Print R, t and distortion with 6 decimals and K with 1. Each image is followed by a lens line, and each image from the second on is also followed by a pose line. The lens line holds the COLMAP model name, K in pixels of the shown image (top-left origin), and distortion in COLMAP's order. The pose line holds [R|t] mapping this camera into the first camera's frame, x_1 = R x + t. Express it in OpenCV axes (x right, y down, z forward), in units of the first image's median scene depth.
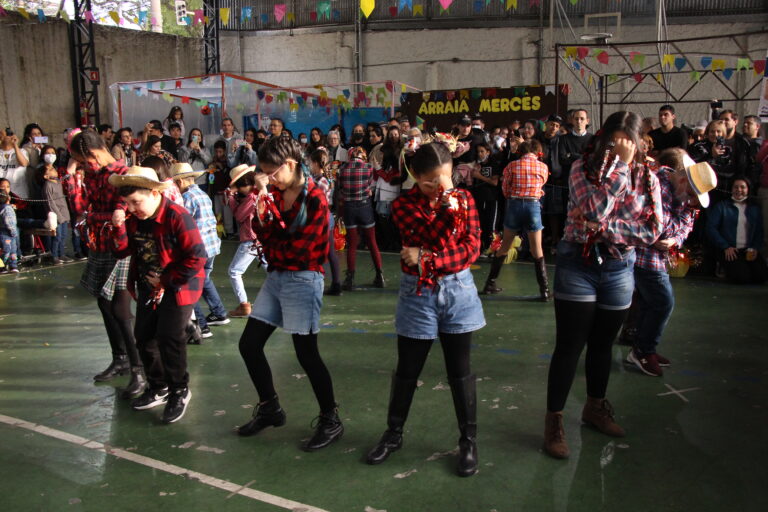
lens RADIAL K [[759.1, 0, 384.2], [0, 759.1, 257.0], [0, 0, 1]] dist [-0.009426, 0.000000]
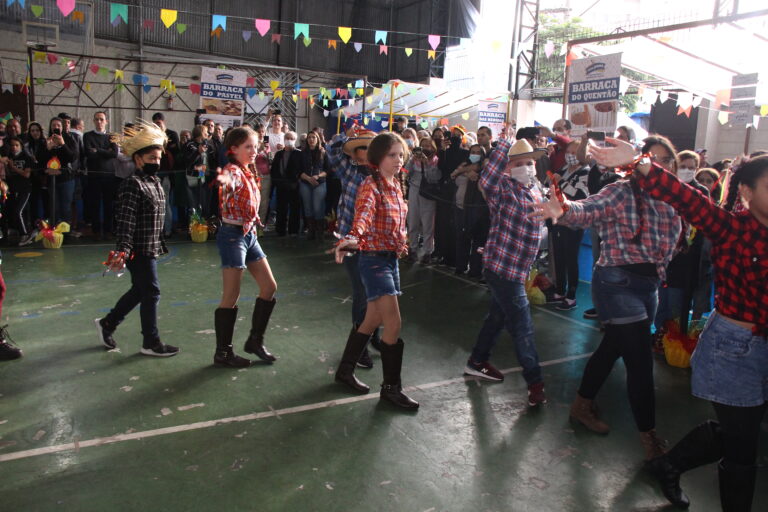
lens RADIAL K [[638.6, 0, 384.5], [0, 638.6, 254.7], [0, 0, 1]] dist [-0.051730, 0.093796]
pose [[0.516358, -0.116554, 0.848404, -0.381724], [0.092870, 0.992473, 0.079823, -0.010119], [-0.851322, 0.037574, 0.523296, 0.107156]]
